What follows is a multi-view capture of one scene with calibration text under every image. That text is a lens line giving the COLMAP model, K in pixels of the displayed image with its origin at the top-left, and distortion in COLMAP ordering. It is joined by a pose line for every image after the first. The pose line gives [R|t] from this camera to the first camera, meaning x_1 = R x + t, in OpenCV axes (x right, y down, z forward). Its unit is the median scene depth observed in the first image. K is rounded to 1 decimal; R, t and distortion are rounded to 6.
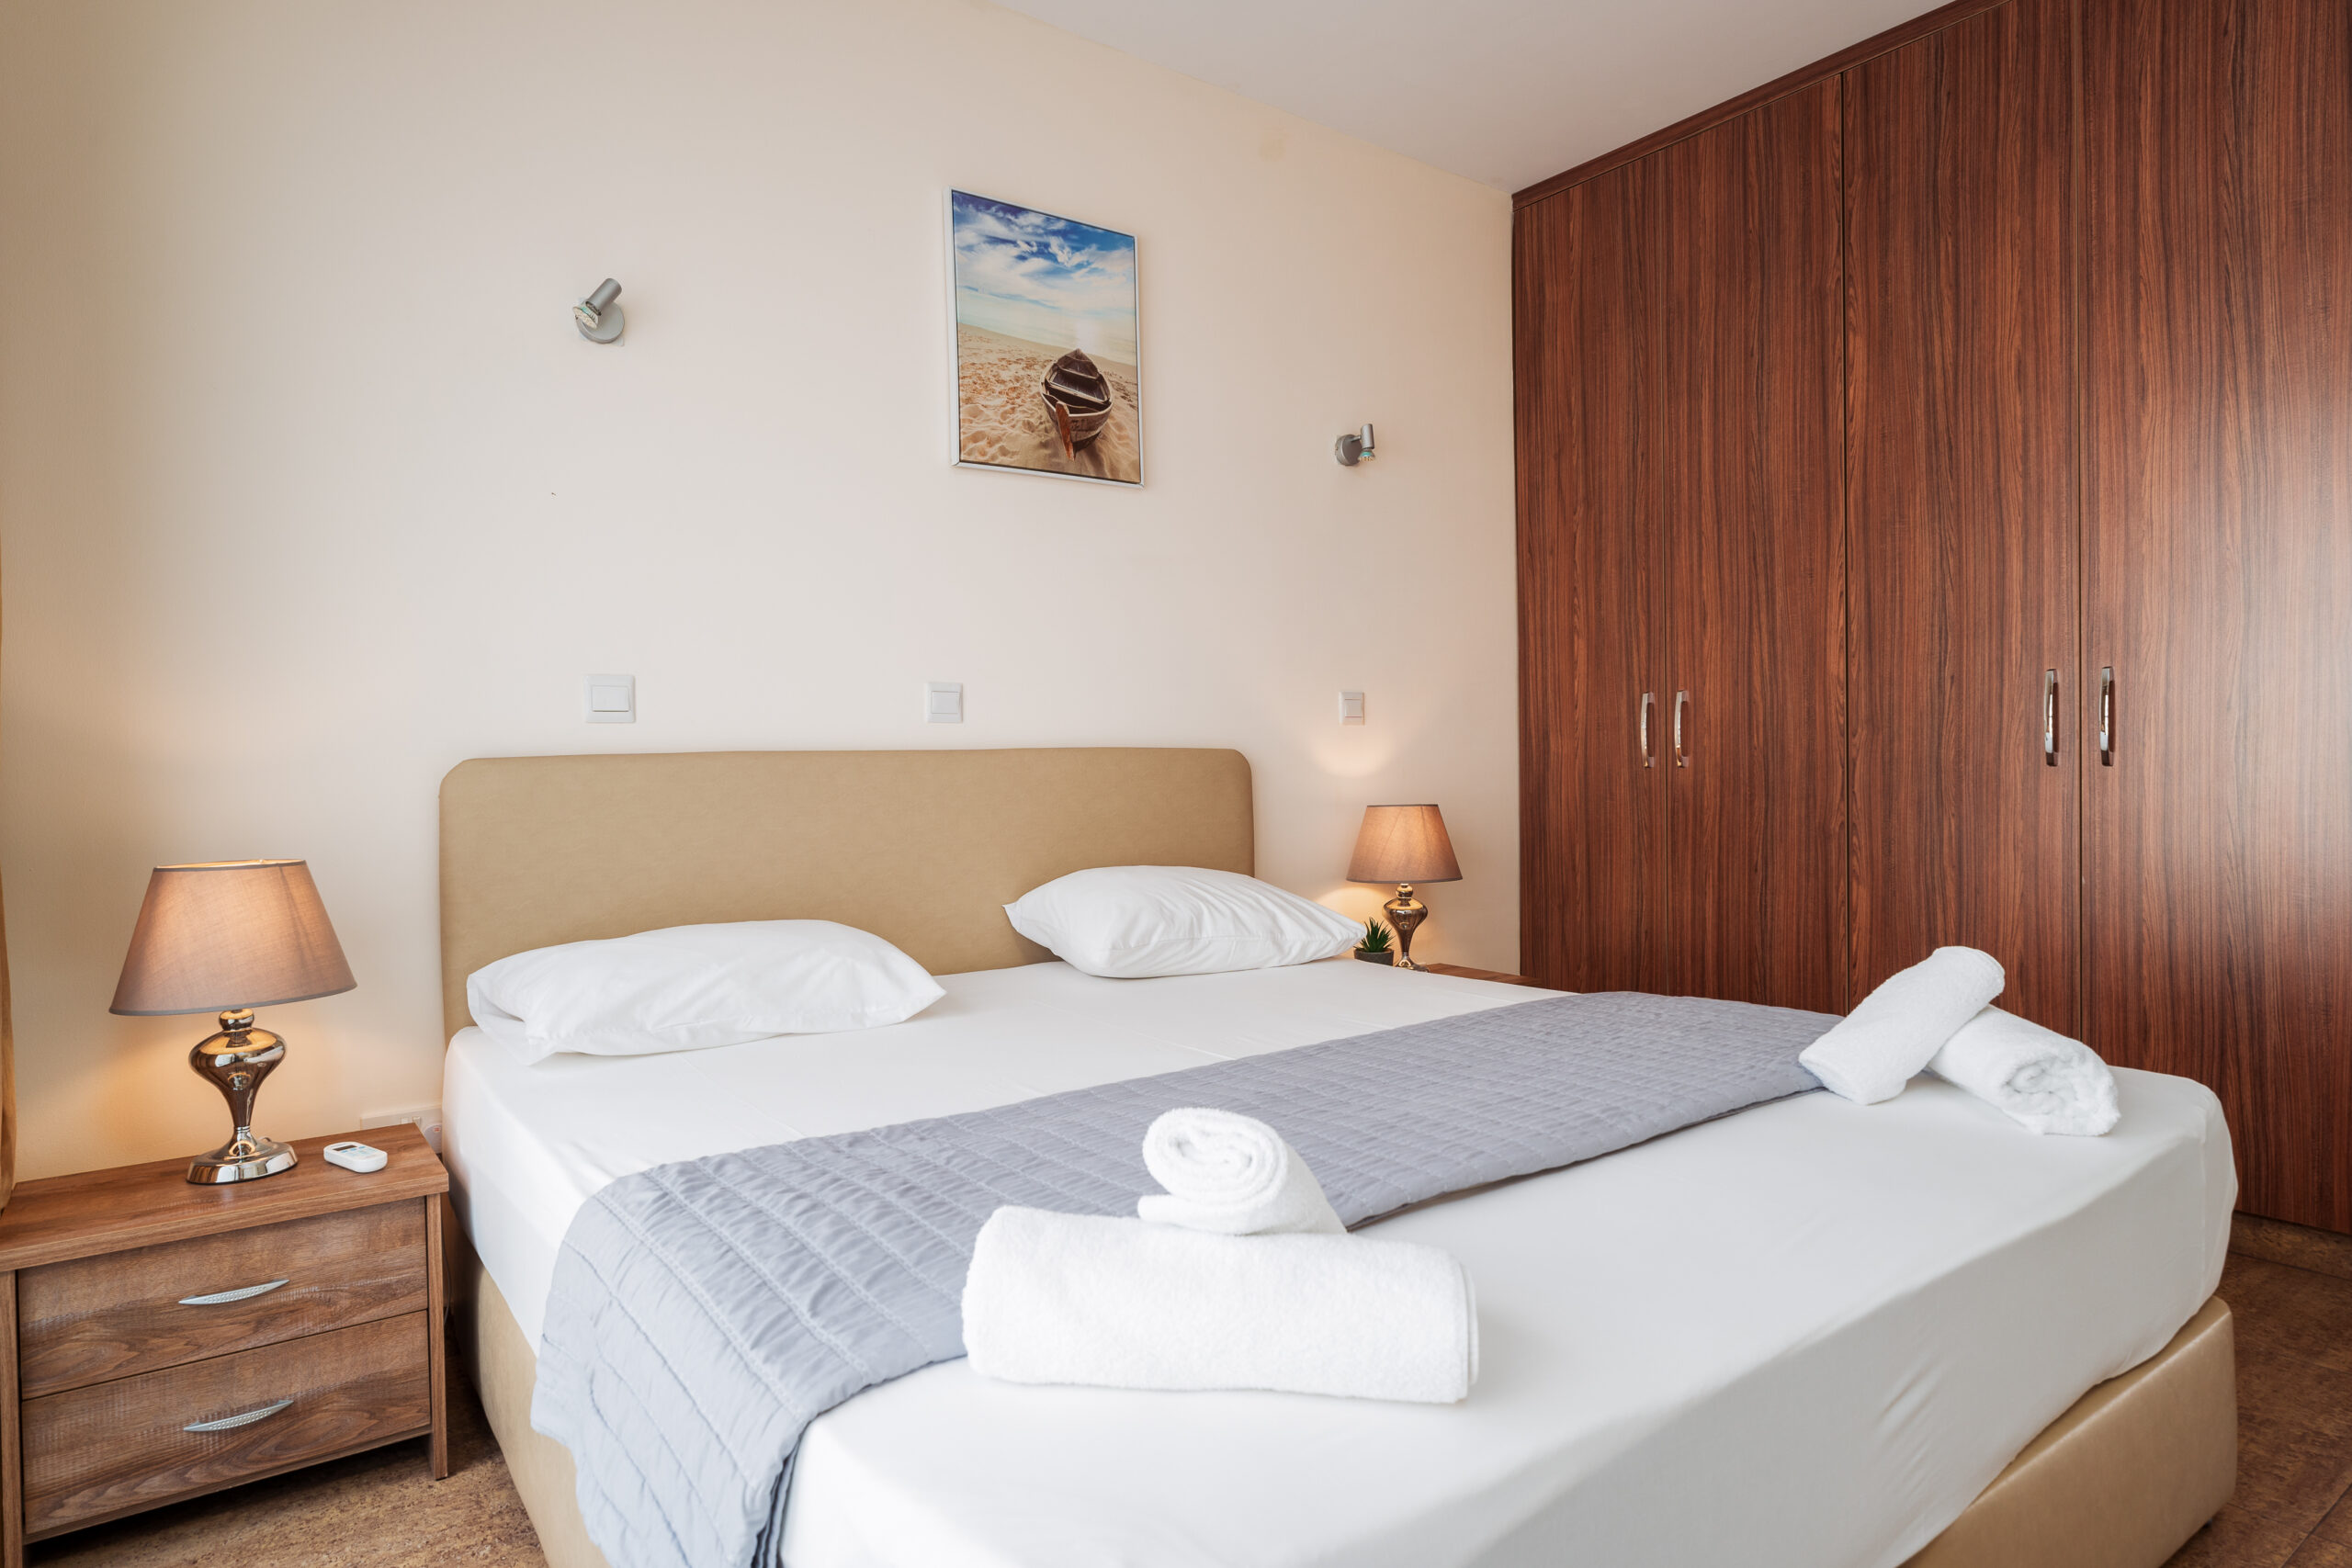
lens RADIAL K [[1331.1, 0, 1173.2], [0, 1331.1, 775.2], [0, 0, 1]] dist [-0.007879, 0.001065]
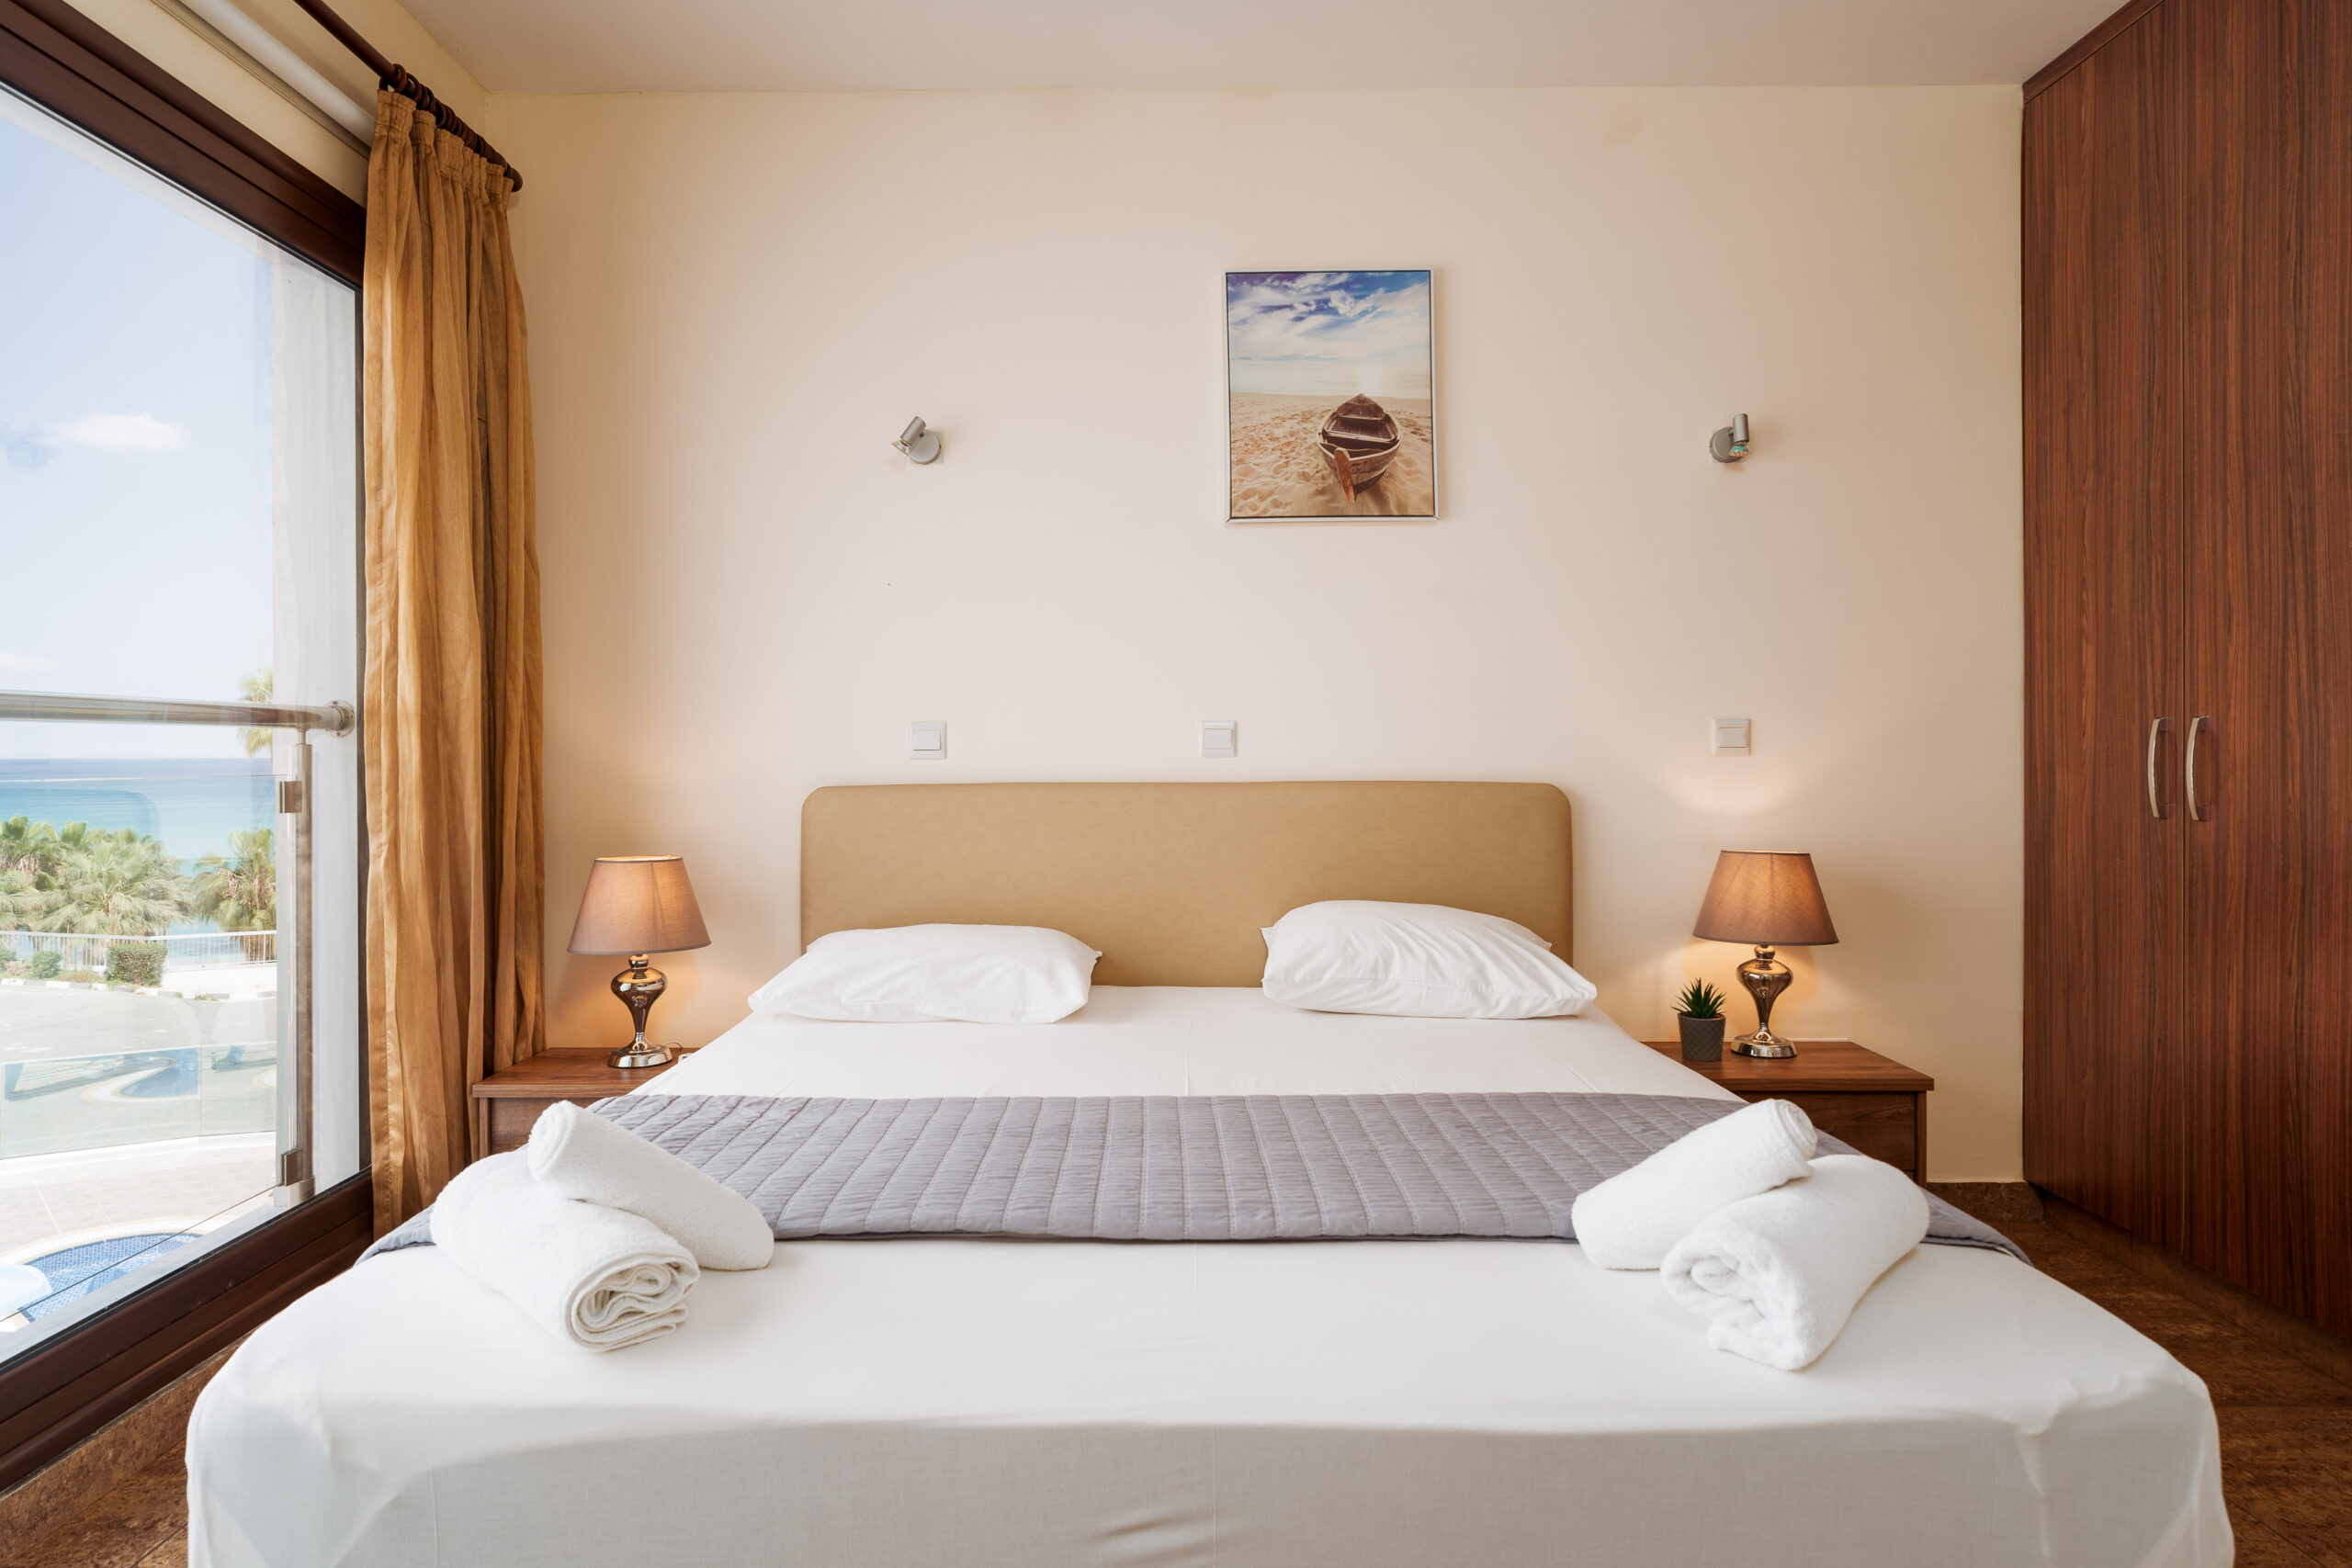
lens RADIAL K [[1354.3, 0, 1170.6], [0, 1354.3, 743.9], [0, 0, 1]] dist [-0.006878, 0.001957]
pose [[0.801028, 0.010439, -0.598536, 0.435942], [-0.016858, 0.999845, -0.005124, -0.041041], [0.598389, 0.014195, 0.801080, 0.075121]]
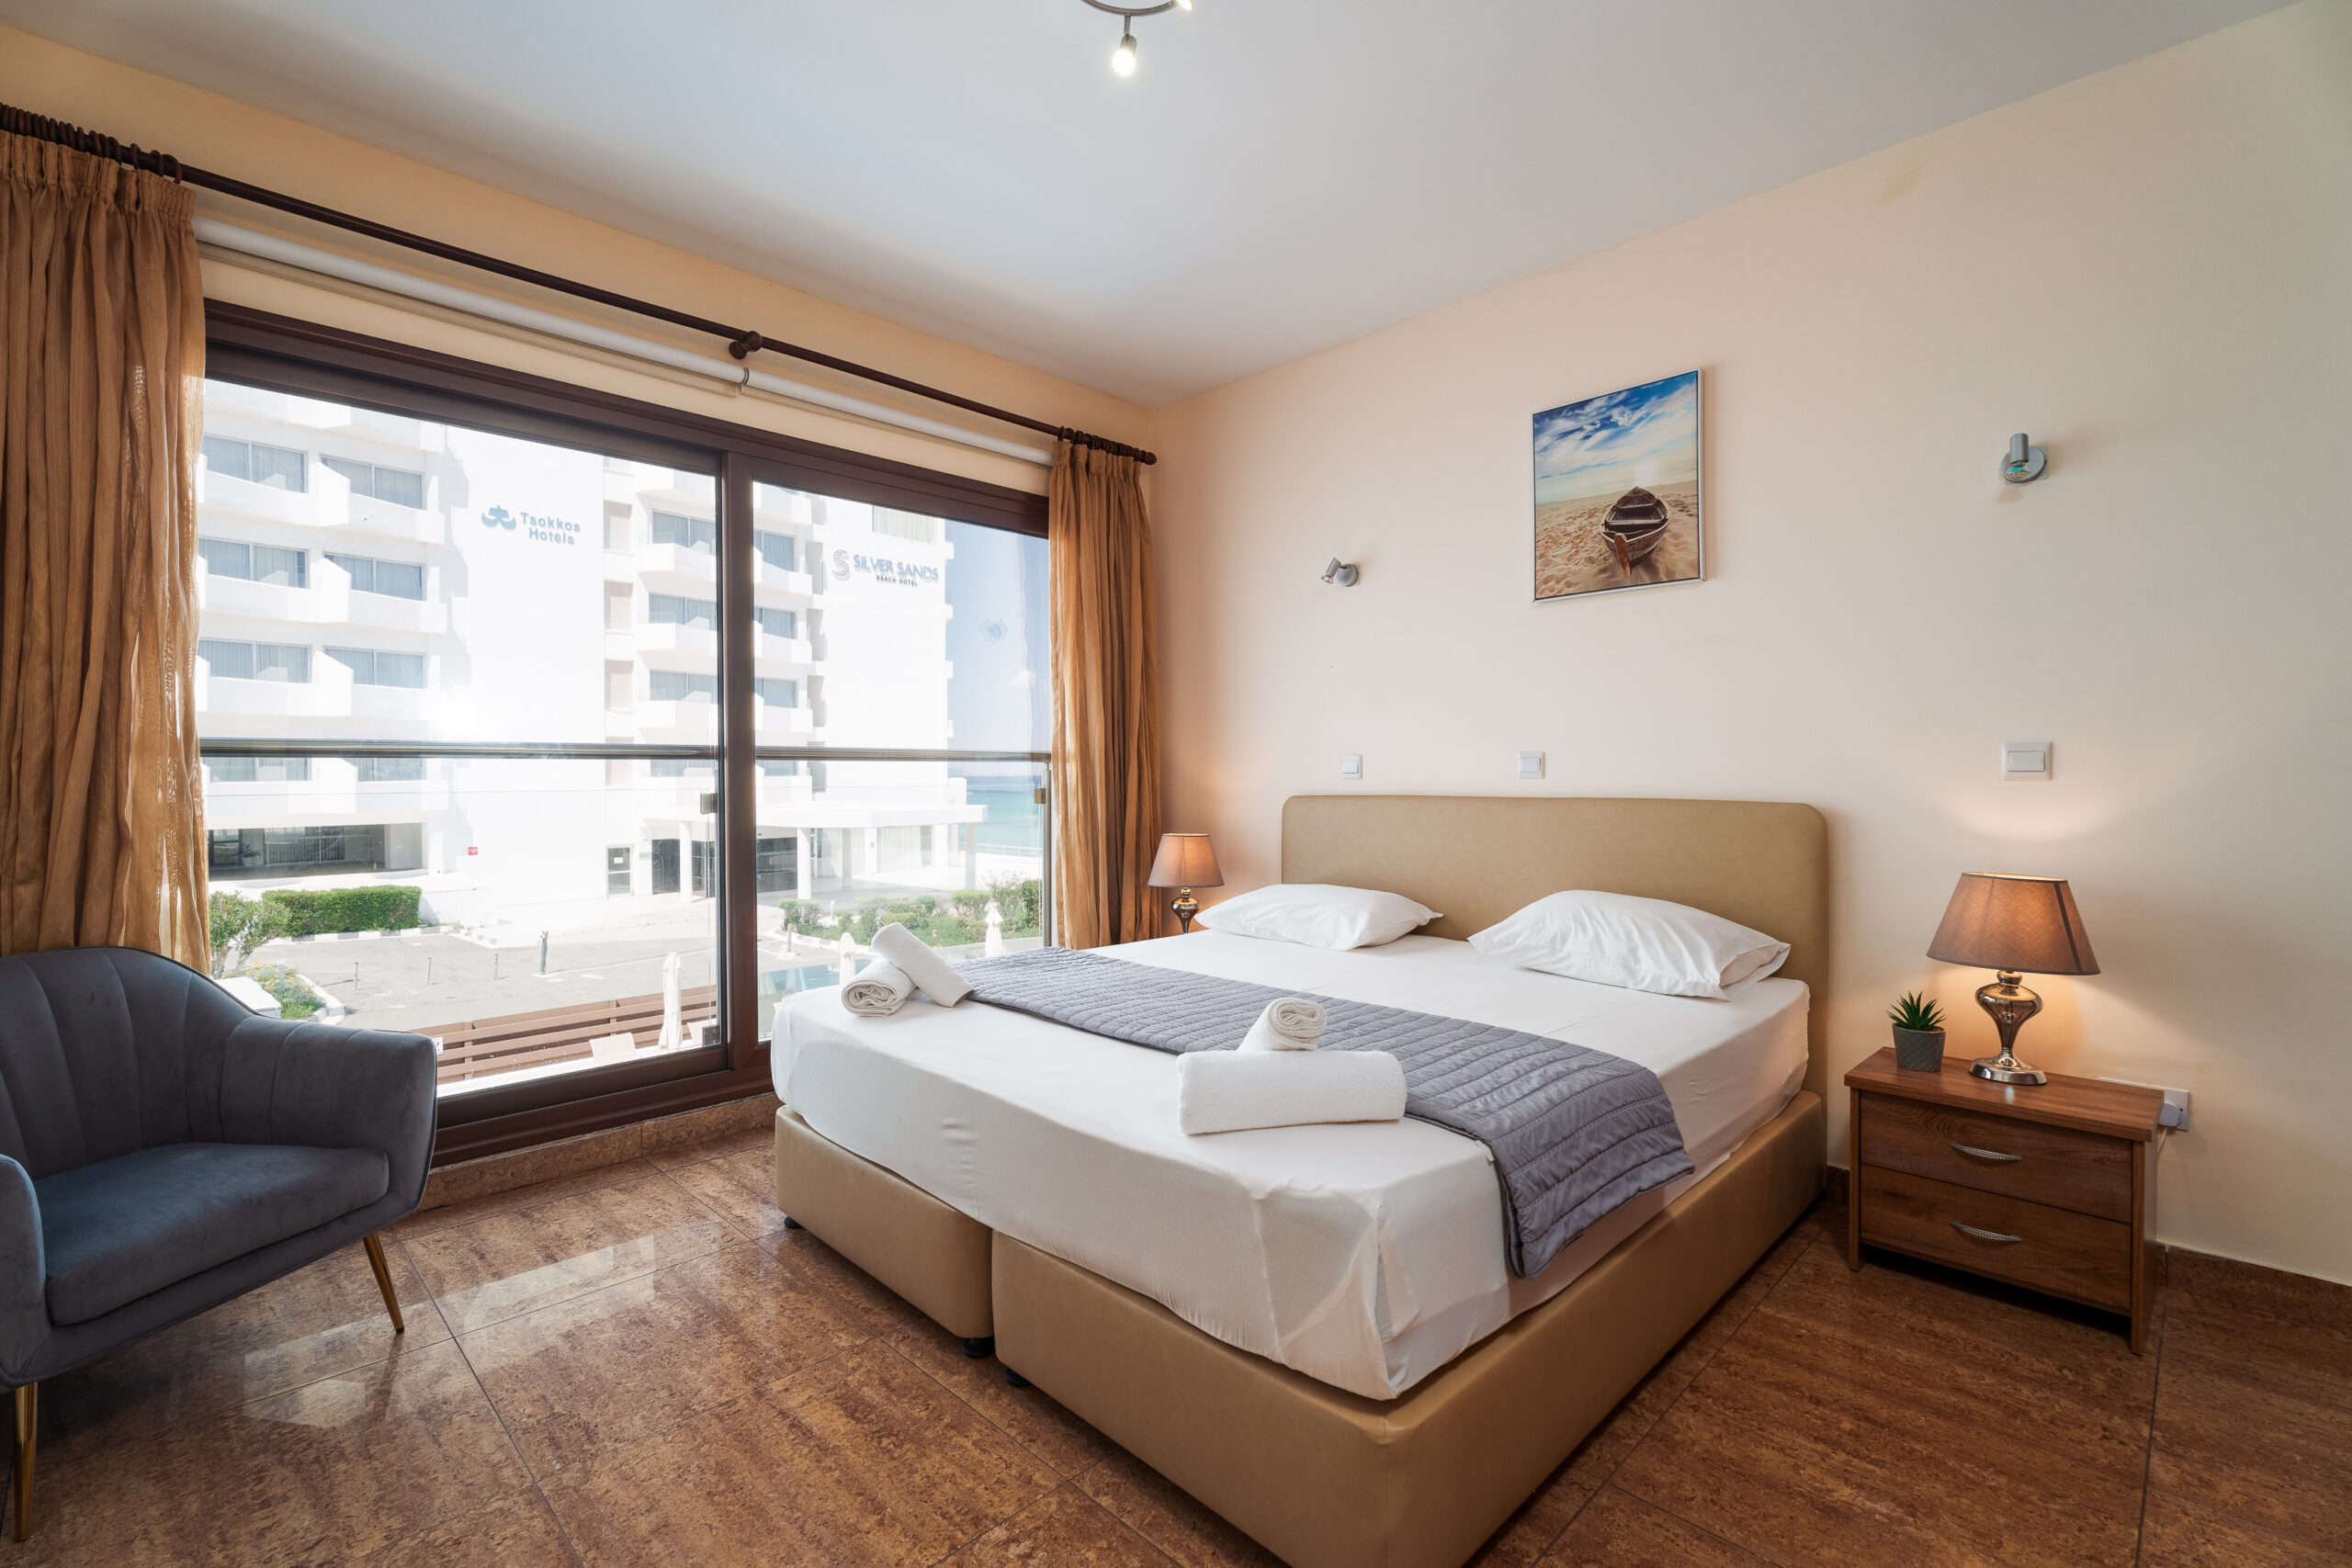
lens RADIAL K [[1049.7, 0, 1176.0], [0, 1049.7, 784.0], [0, 0, 1]] dist [0.000951, 0.000537]
pose [[0.145582, 0.024124, -0.989052, 0.859287], [-0.013413, 0.999659, 0.022408, -0.051094], [0.989255, 0.010003, 0.145856, 0.413984]]
